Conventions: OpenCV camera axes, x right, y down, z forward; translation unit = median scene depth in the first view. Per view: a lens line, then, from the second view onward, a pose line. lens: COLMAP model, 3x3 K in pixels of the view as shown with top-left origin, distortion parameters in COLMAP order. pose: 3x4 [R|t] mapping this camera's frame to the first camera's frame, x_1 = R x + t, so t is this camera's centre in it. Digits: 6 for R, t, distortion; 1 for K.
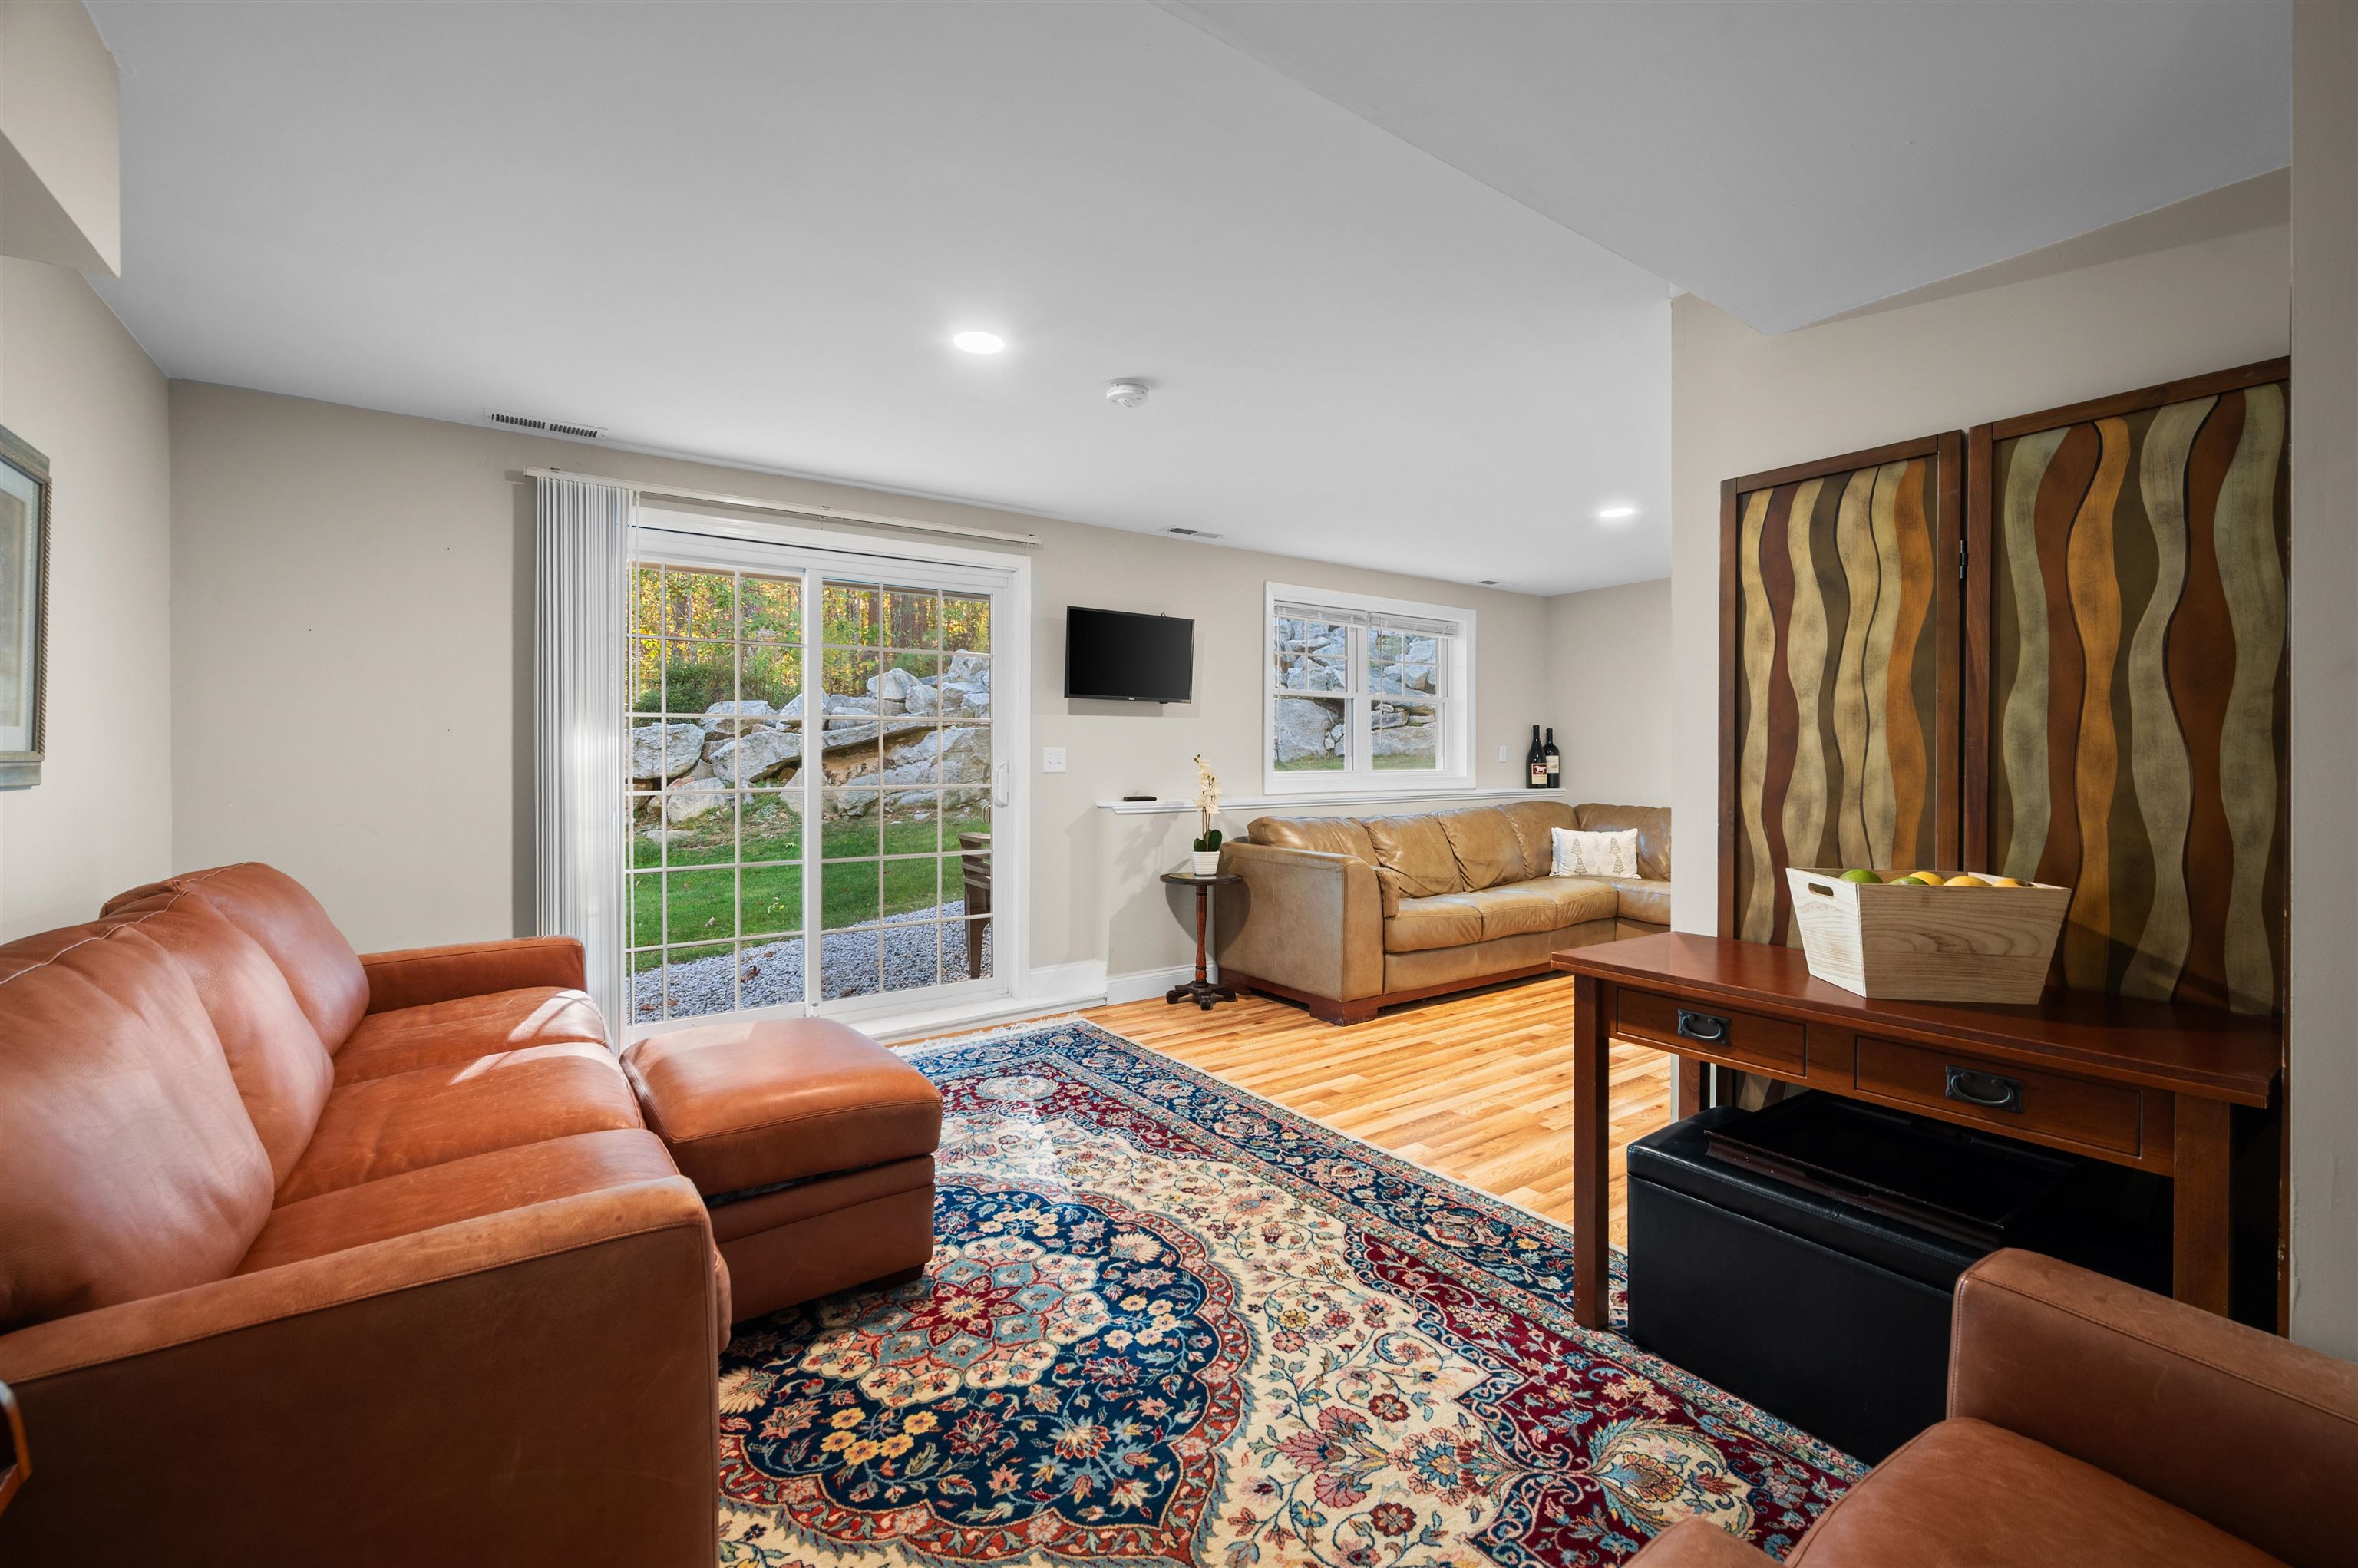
lens RADIAL K [[967.6, 0, 1181.4], [0, 967.6, 788.9], [0, 0, 1]] dist [0.000112, 0.000103]
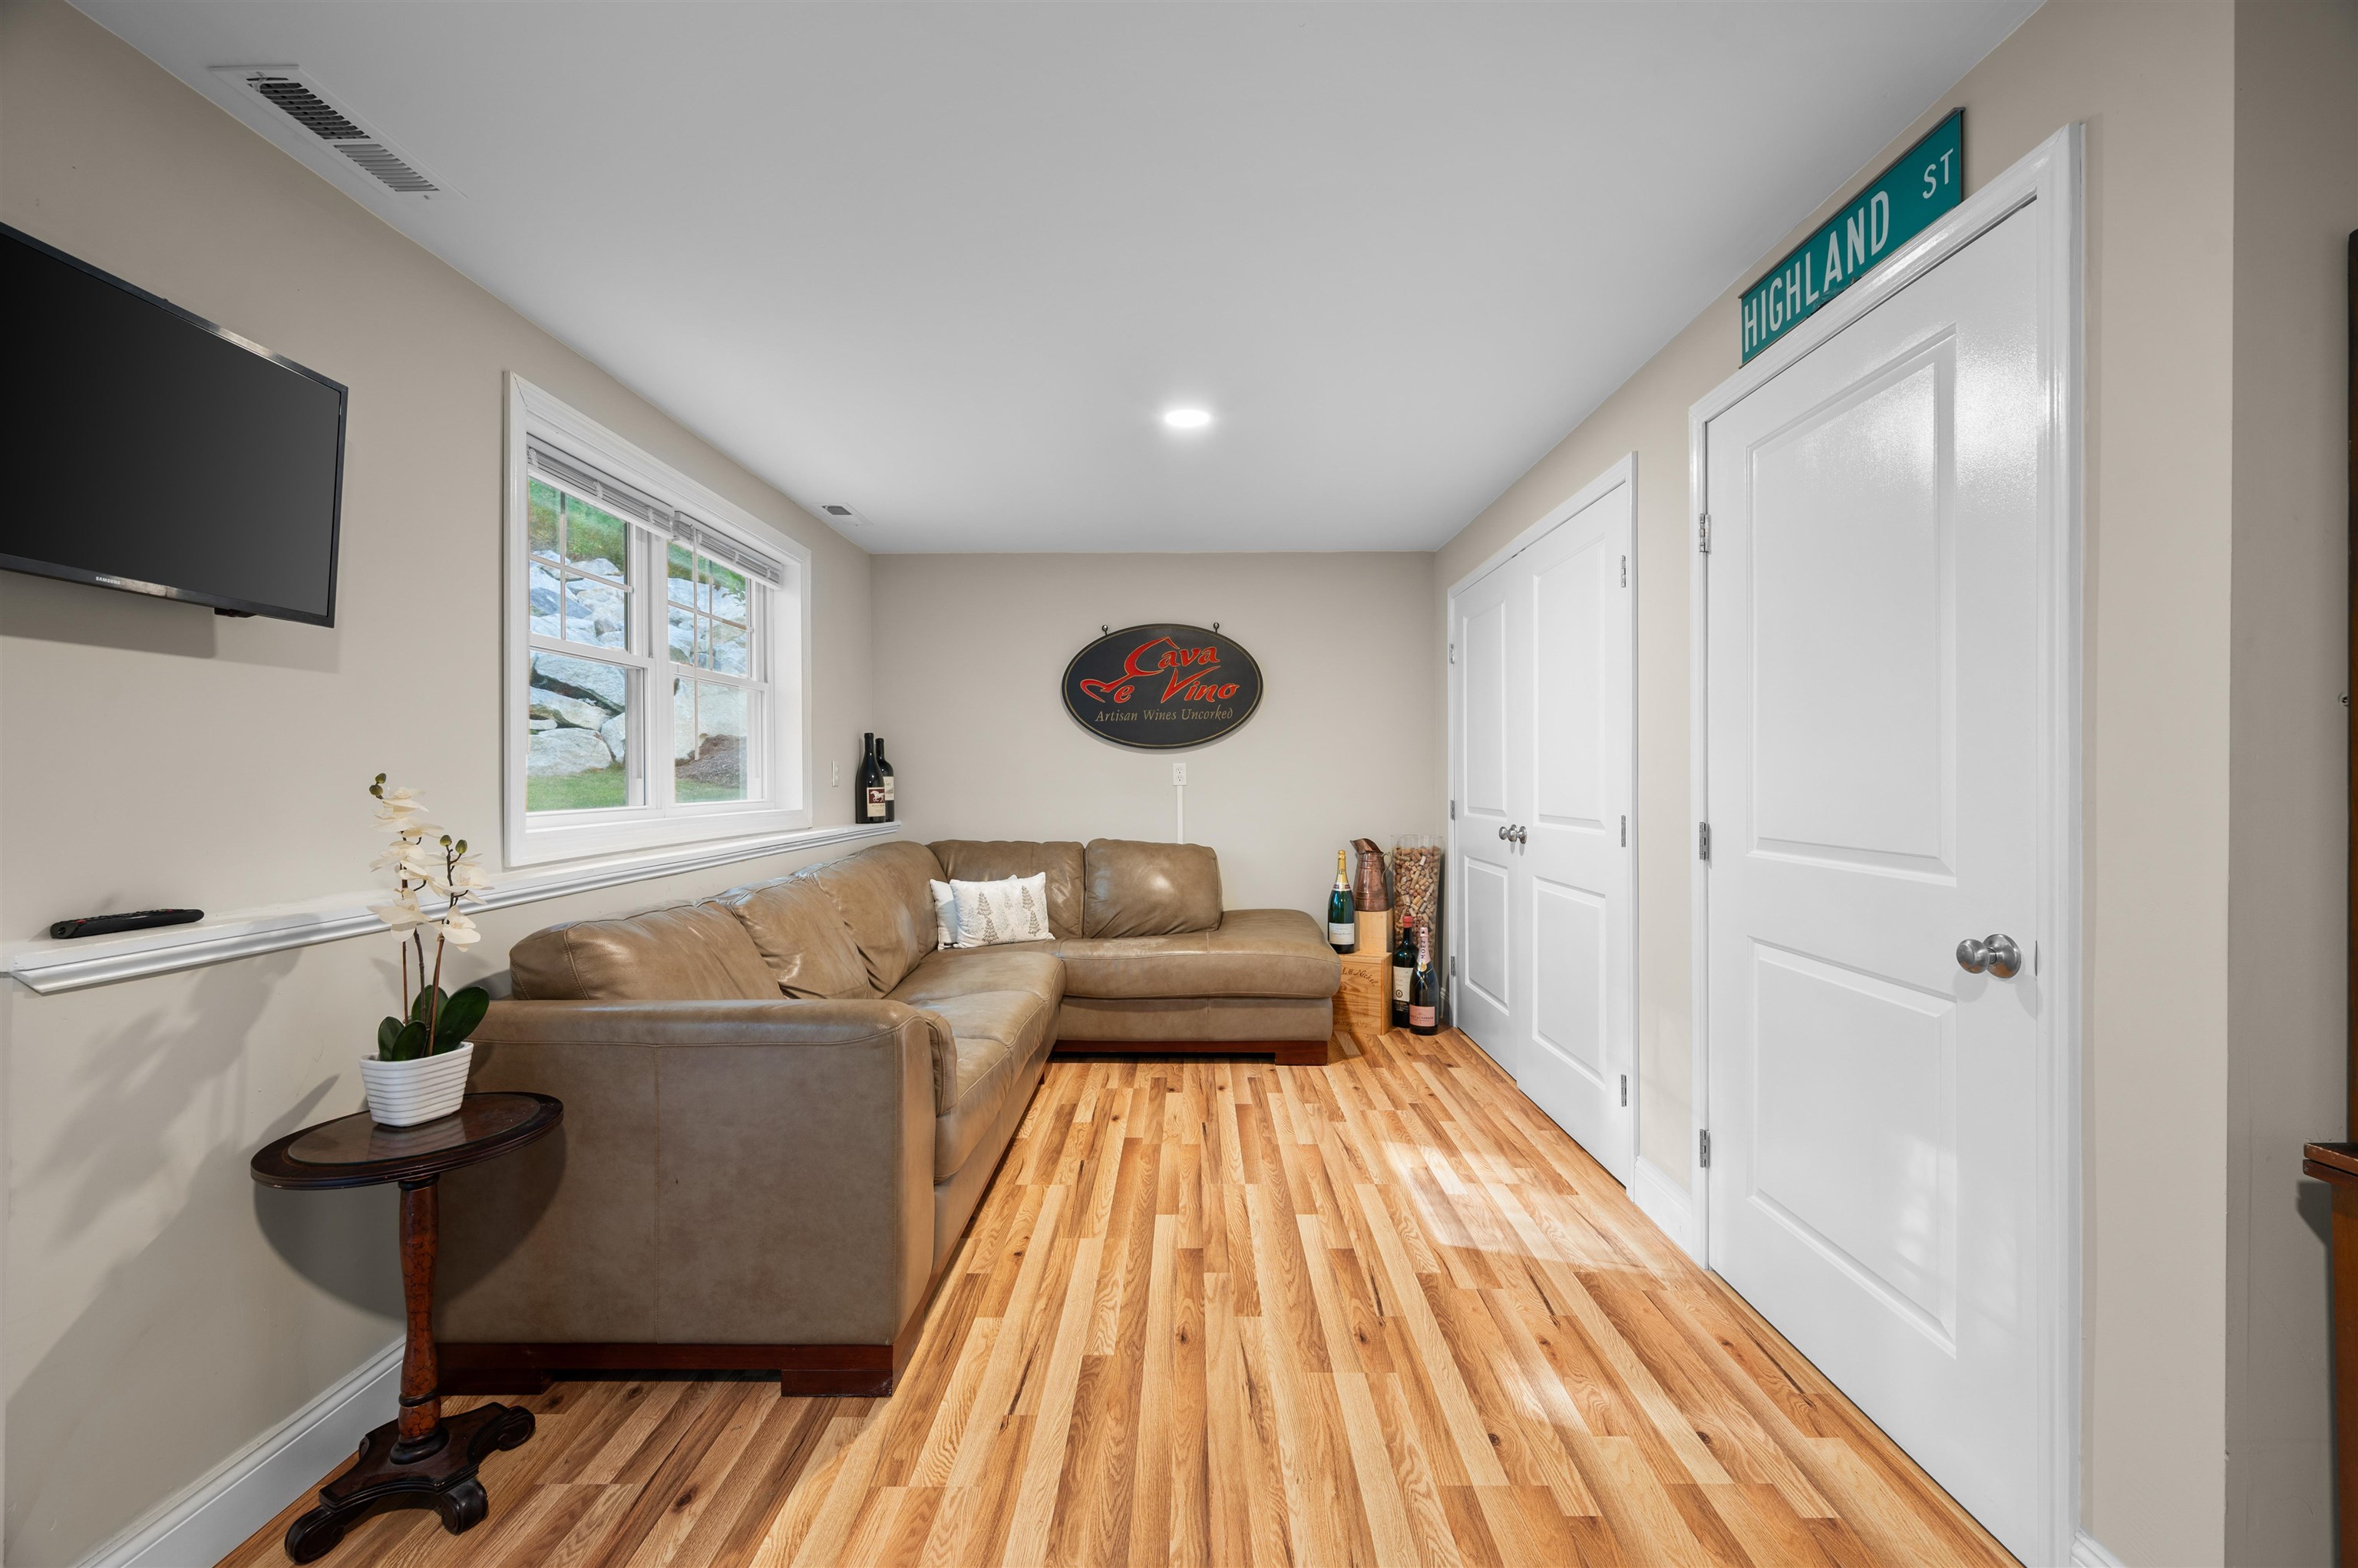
lens RADIAL K [[967.6, 0, 1181.4], [0, 967.6, 788.9], [0, 0, 1]] dist [0.000112, 0.000103]
pose [[0.592670, -0.014837, 0.805308, -0.177723], [0.033342, 0.999425, -0.006125, -0.036608], [-0.804755, 0.030480, 0.592825, 1.089810]]
